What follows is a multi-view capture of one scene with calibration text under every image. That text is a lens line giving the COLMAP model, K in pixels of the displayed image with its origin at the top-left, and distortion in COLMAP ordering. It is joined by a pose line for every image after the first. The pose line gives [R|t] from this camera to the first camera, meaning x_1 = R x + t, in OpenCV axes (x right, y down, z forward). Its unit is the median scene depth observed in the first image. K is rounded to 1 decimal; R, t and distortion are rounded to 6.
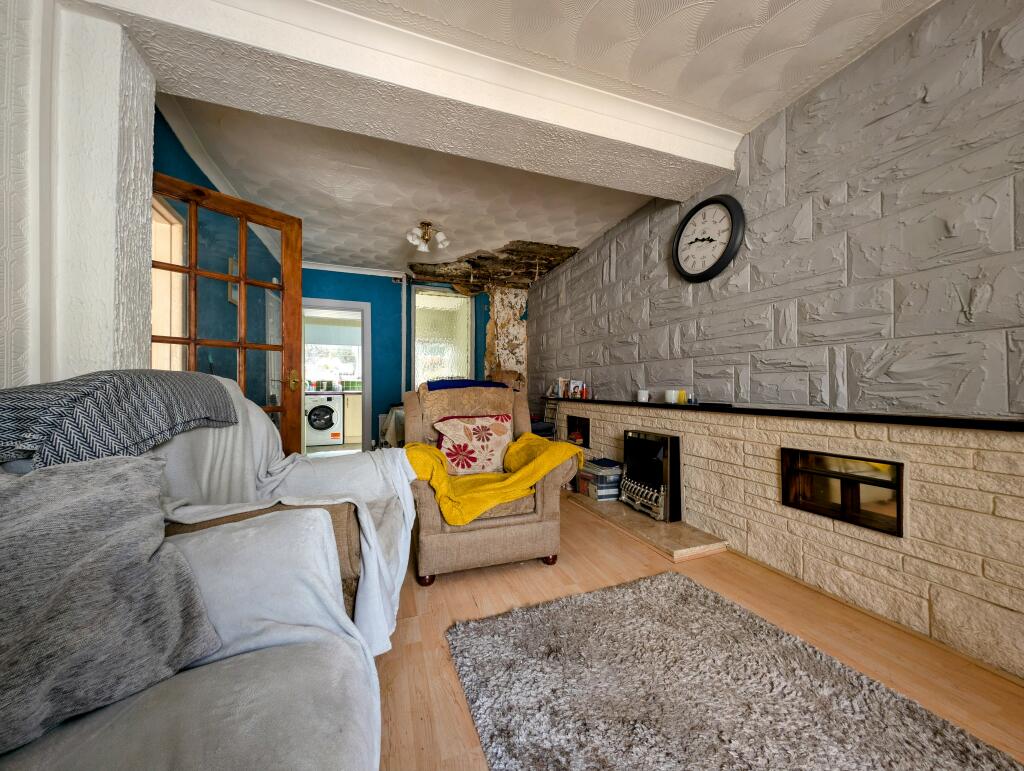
lens RADIAL K [[365.8, 0, 512.0], [0, 365.8, 385.5], [0, 0, 1]] dist [0.028517, -0.007672]
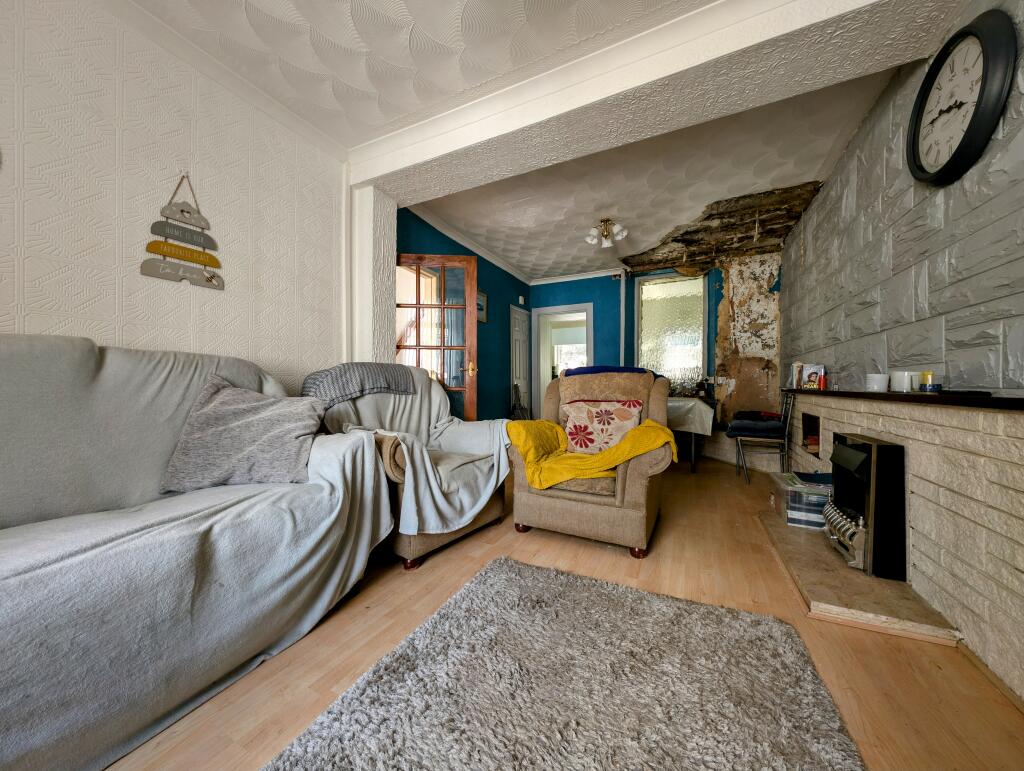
lens RADIAL K [[365.8, 0, 512.0], [0, 365.8, 385.5], [0, 0, 1]] dist [0.028517, -0.007672]
pose [[0.698865, 0.004094, -0.715242, 0.404170], [0.001476, 0.999973, 0.007165, 0.029320], [0.715252, -0.006063, 0.698840, 0.084823]]
